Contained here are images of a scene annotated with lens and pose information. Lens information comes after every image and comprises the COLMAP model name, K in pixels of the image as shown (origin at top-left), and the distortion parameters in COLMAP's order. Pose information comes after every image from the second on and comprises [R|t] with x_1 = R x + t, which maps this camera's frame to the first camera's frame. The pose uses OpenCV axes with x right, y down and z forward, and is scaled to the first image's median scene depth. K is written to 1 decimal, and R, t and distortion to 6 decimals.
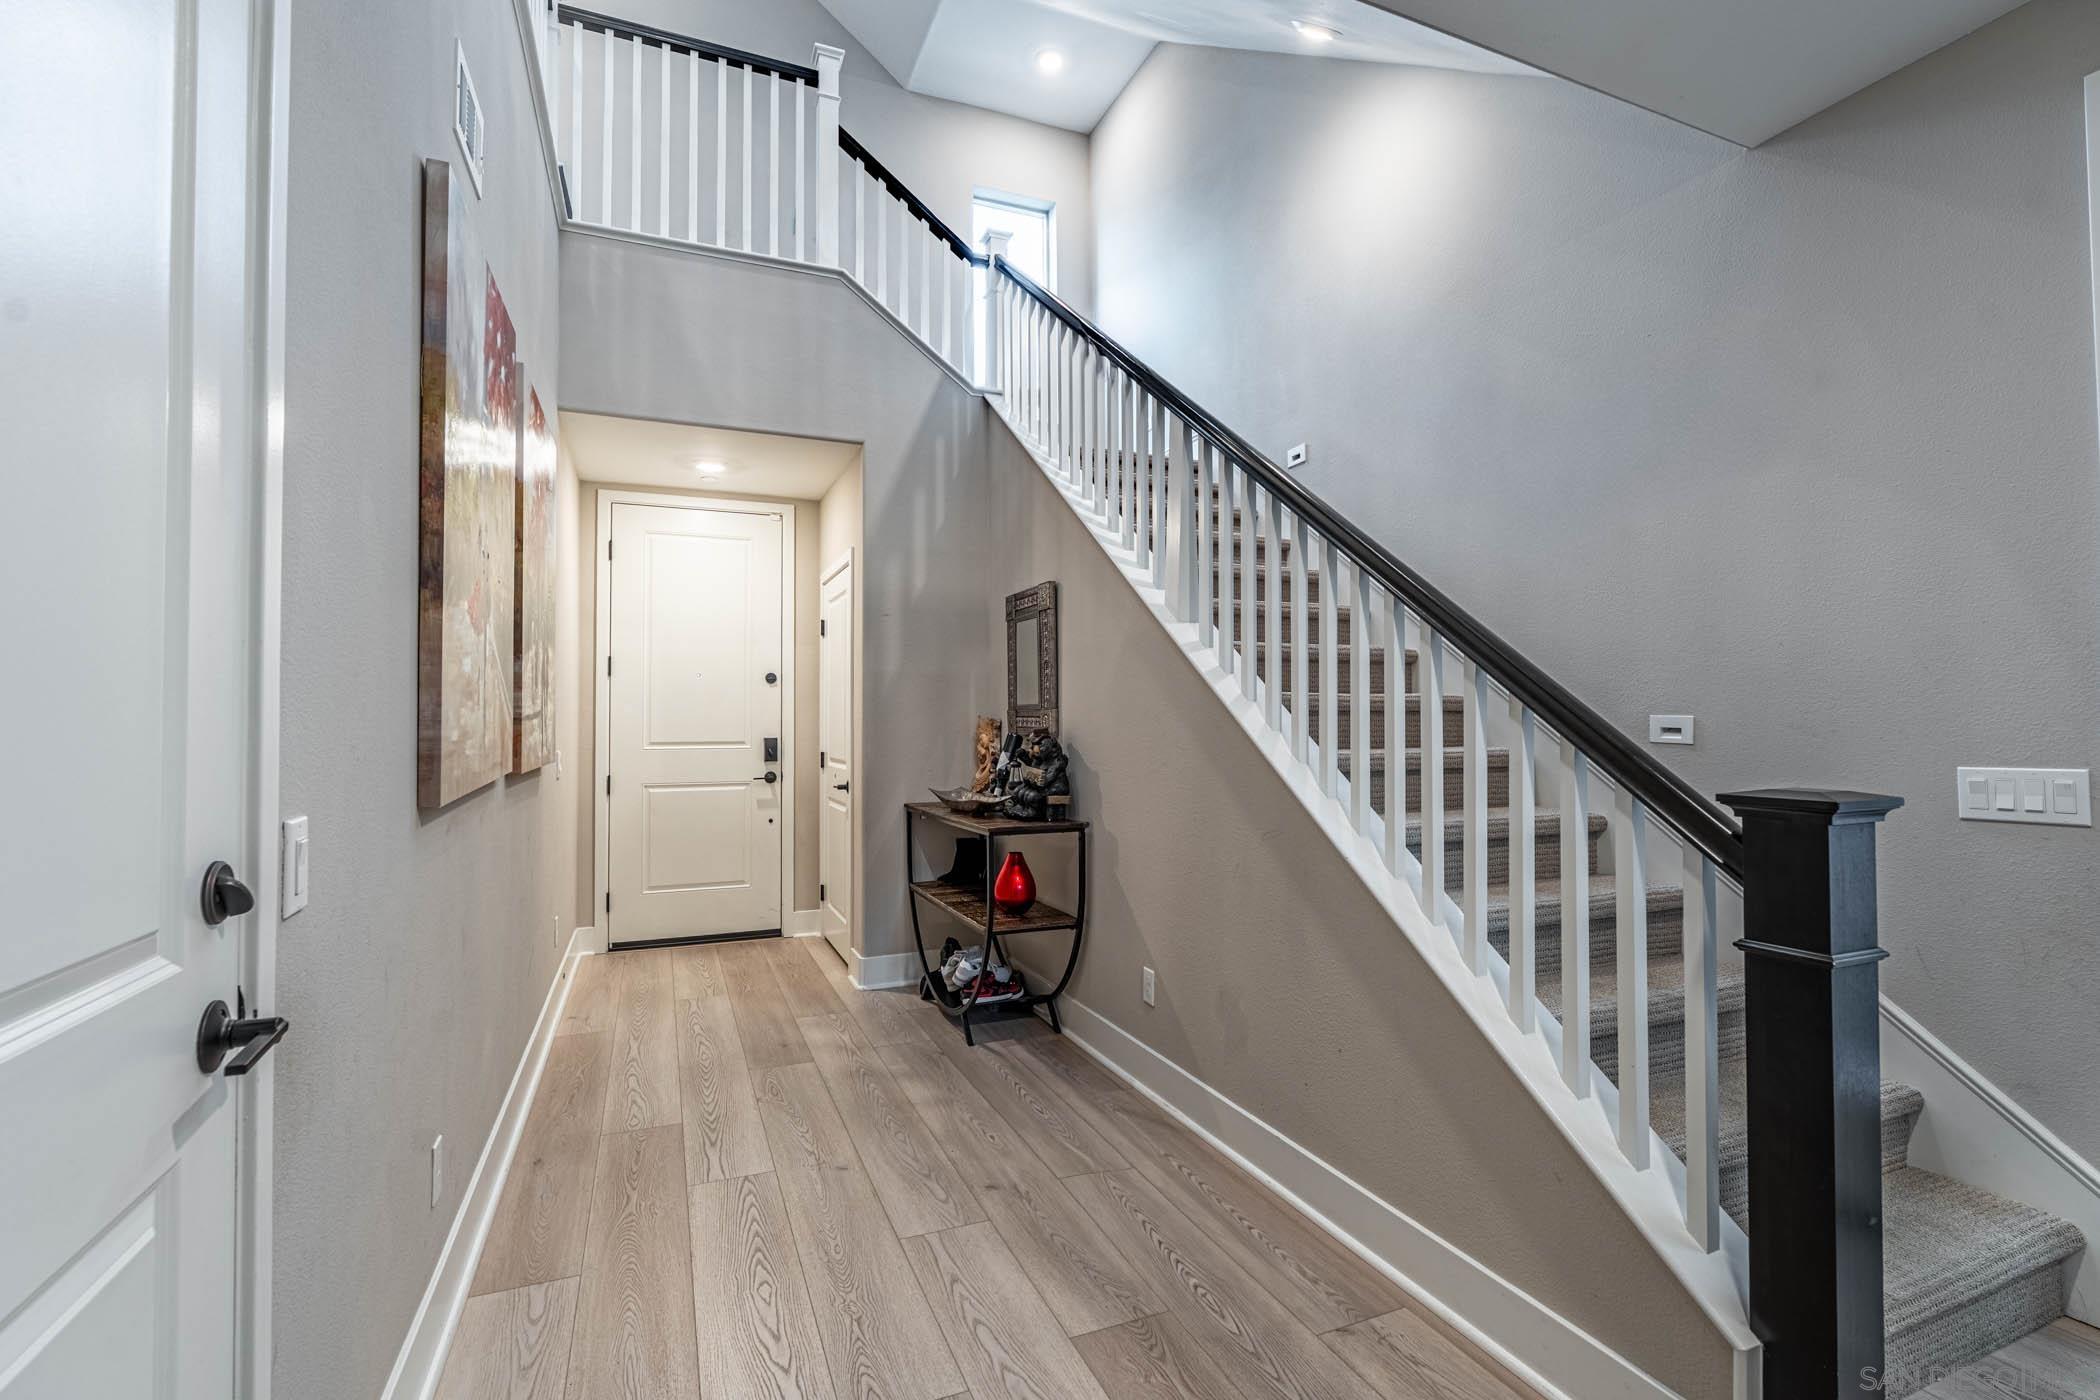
lens RADIAL K [[942.6, 0, 1050.8], [0, 942.6, 709.2], [0, 0, 1]] dist [-0.004585, -0.000060]
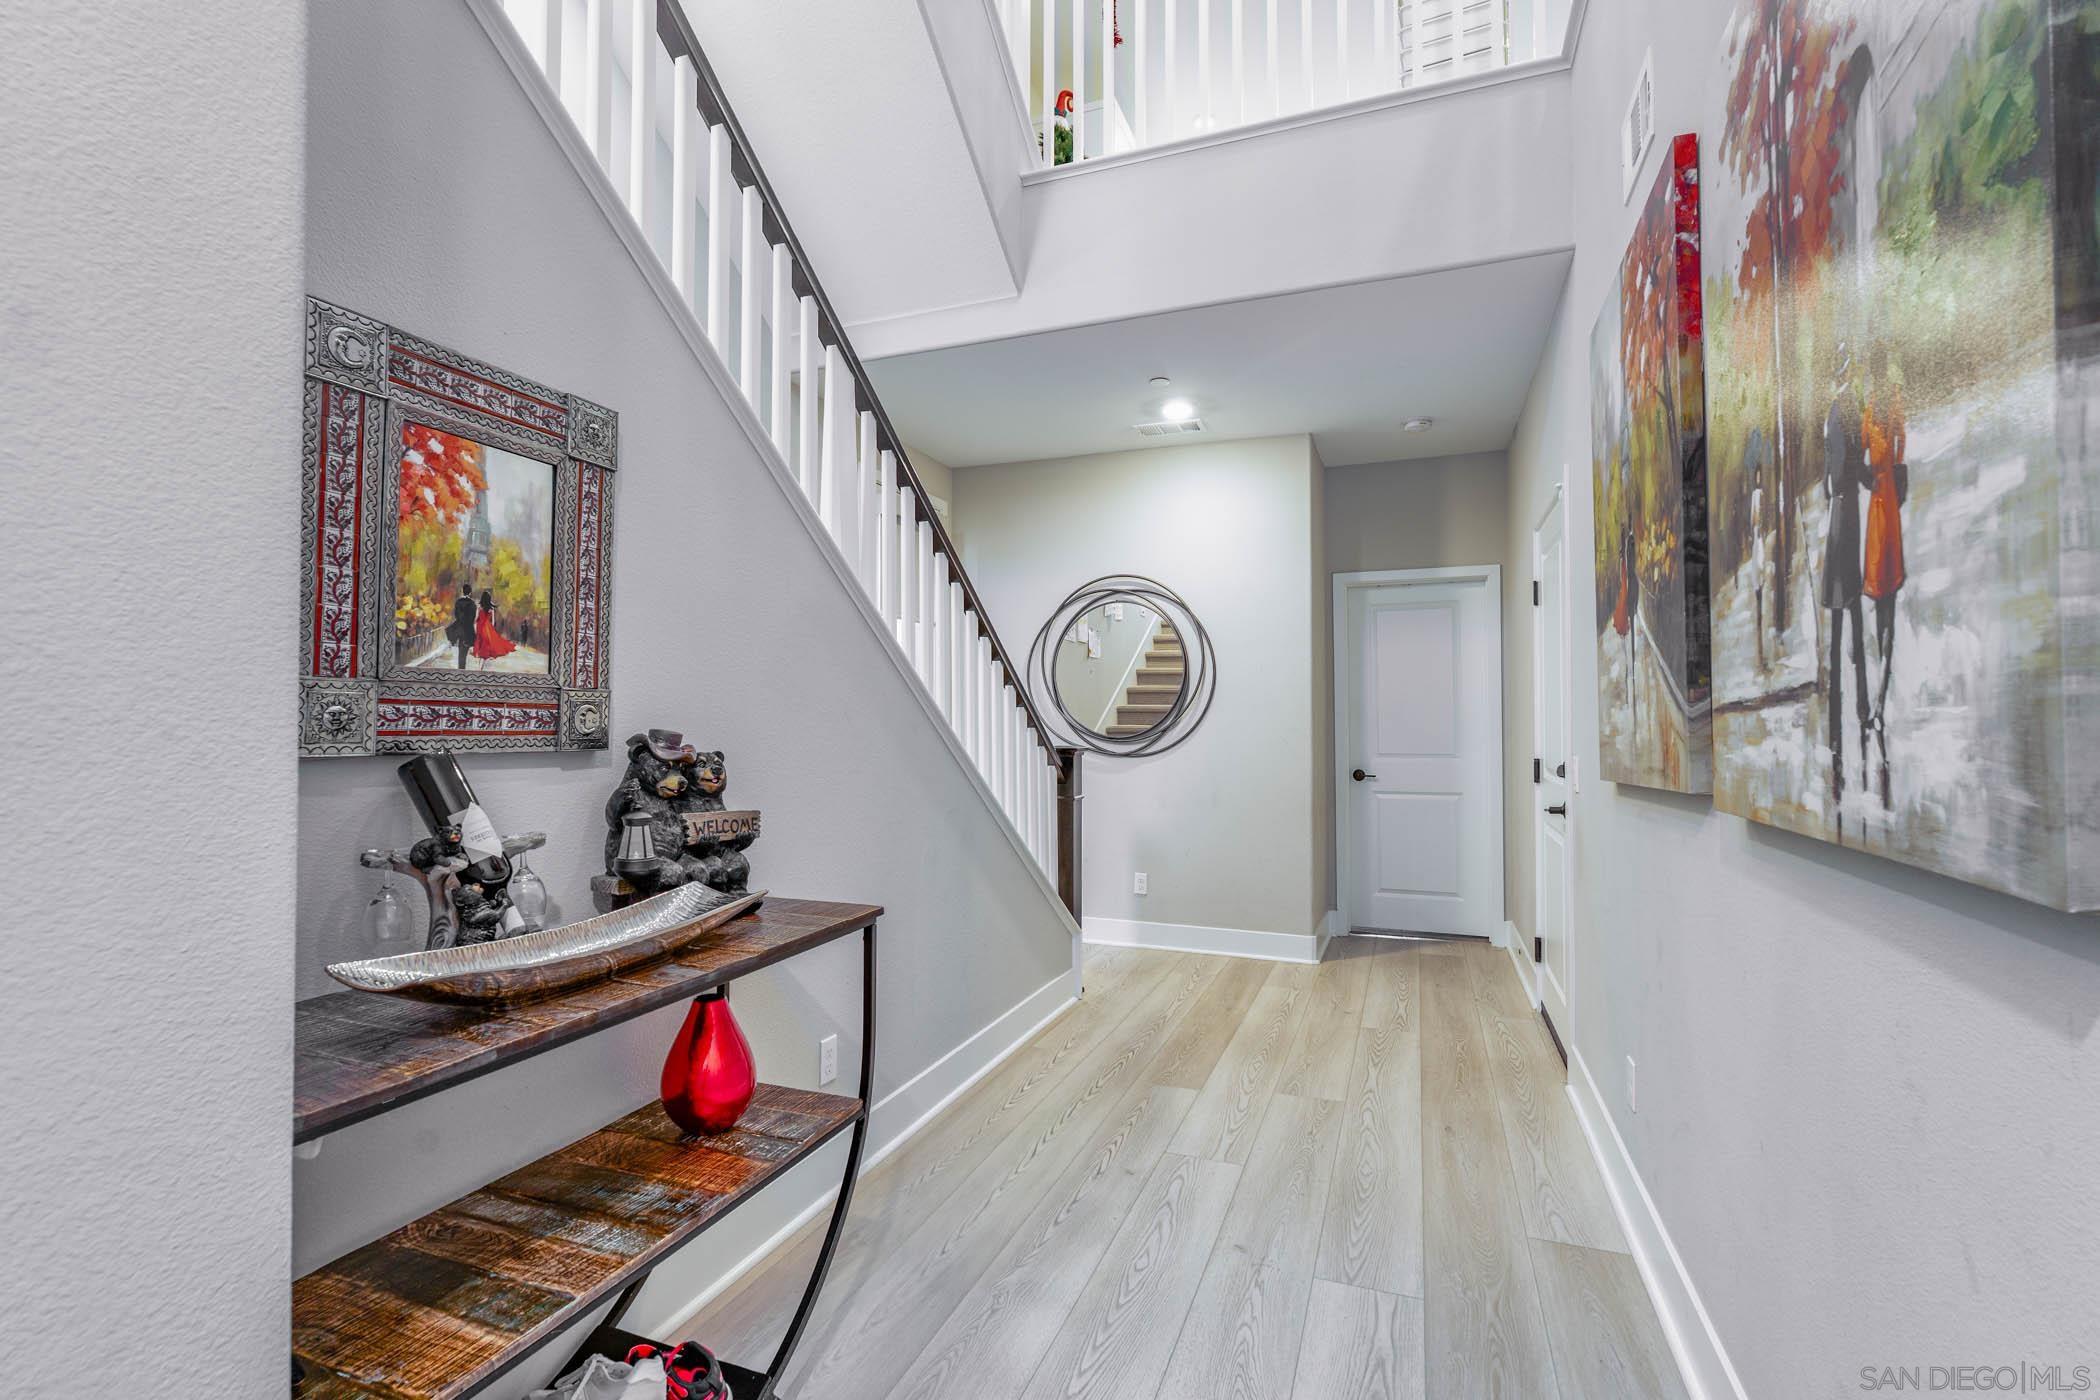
lens RADIAL K [[942.6, 0, 1050.0], [0, 942.6, 704.1], [0, 0, 1]] dist [-0.004585, -0.000060]
pose [[-0.721135, 0.016591, 0.692596, -0.744361], [-0.013367, 0.999194, -0.037853, 0.036916], [-0.692666, -0.036555, -0.720332, 1.876764]]
